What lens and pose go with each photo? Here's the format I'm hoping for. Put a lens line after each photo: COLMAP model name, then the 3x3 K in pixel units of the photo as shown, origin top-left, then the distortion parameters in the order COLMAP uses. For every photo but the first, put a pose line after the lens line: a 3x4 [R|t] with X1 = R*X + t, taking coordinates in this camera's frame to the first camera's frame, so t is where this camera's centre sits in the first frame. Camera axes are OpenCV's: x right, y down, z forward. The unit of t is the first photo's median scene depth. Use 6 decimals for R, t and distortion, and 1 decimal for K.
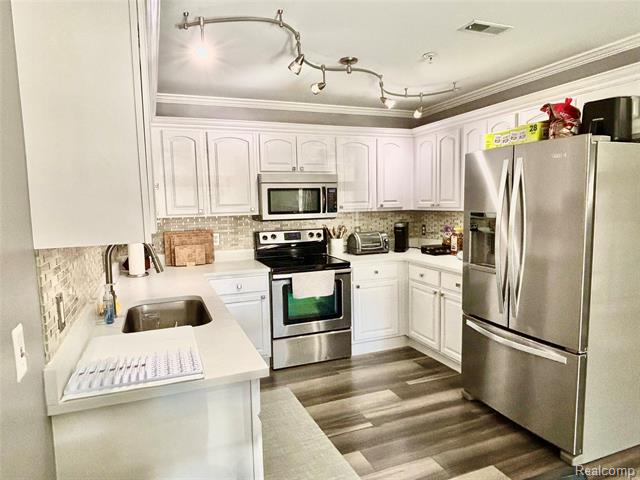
lens RADIAL K [[408.8, 0, 319.1], [0, 408.8, 242.1], [0, 0, 1]] dist [-0.000921, -0.004257]
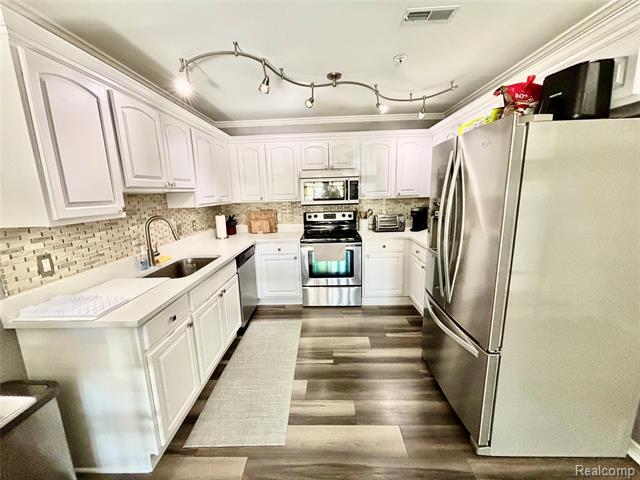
lens RADIAL K [[259.6, 0, 321.0], [0, 259.6, 241.2], [0, 0, 1]] dist [0.001031, -0.000086]
pose [[0.920147, 0.068394, -0.385555, 0.285764], [-0.029732, 0.993989, 0.105368, -0.024655], [0.390444, -0.085490, 0.916649, 0.175233]]
